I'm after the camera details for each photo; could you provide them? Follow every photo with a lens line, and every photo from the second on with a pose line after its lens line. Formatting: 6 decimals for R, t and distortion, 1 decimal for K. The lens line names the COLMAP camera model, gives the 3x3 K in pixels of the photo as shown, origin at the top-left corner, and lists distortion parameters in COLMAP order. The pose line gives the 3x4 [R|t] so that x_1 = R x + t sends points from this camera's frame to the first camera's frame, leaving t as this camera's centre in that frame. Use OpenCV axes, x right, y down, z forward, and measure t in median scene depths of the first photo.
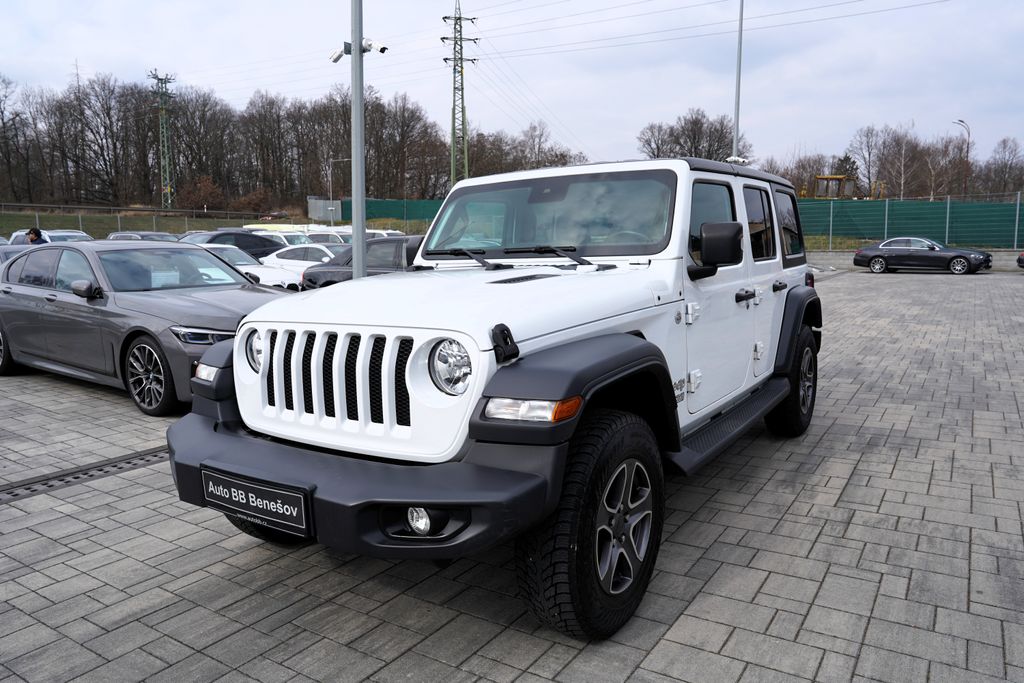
lens RADIAL K [[720.0, 0, 512.0], [0, 720.0, 341.5], [0, 0, 1]] dist [-0.095644, 0.074227]
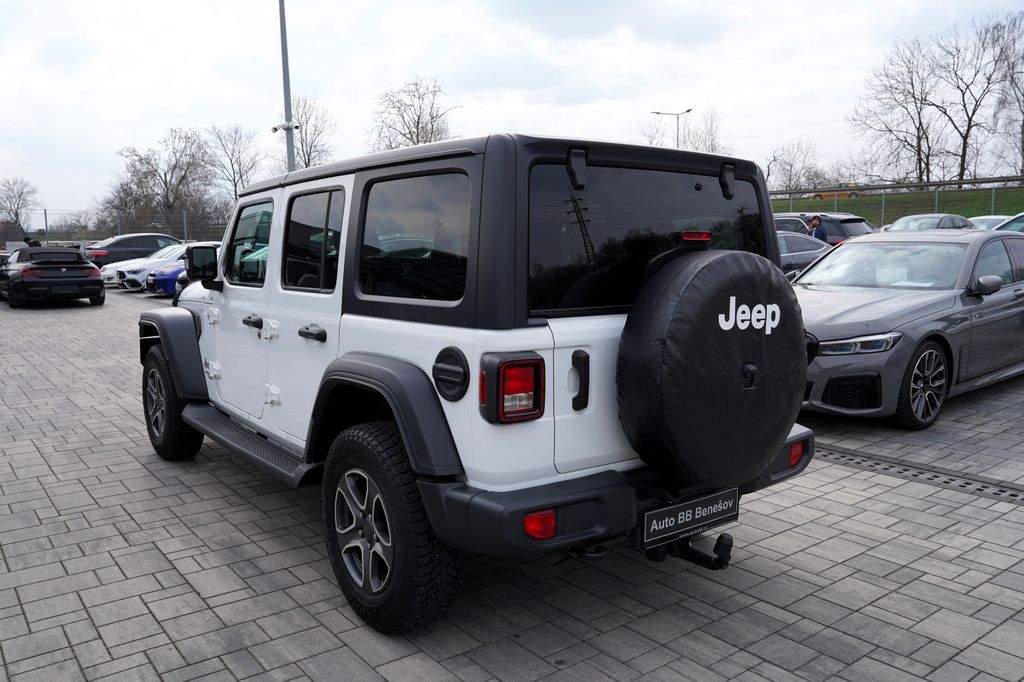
lens RADIAL K [[790.0, 0, 496.4], [0, 790.0, 341.2], [0, 0, 1]] dist [-0.053116, 0.065545]
pose [[-0.332199, 0.141805, -0.932489, 1.424131], [-0.107192, 0.976553, 0.186693, -0.320339], [0.937099, 0.161975, -0.309210, 1.953796]]
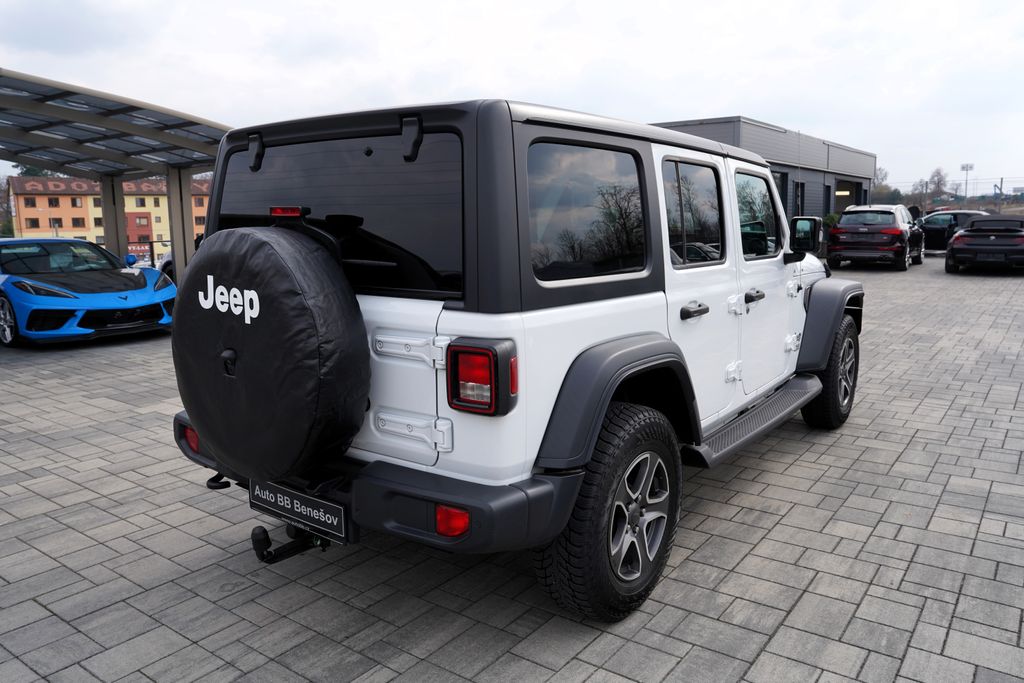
lens RADIAL K [[756.4, 0, 527.3], [0, 756.4, 338.6], [0, 0, 1]] dist [-0.078952, 0.082748]
pose [[-0.998899, 0.024681, 0.039907, 0.260830], [0.035057, 0.957865, 0.285072, -0.380412], [-0.031190, 0.286157, -0.957675, 2.633888]]
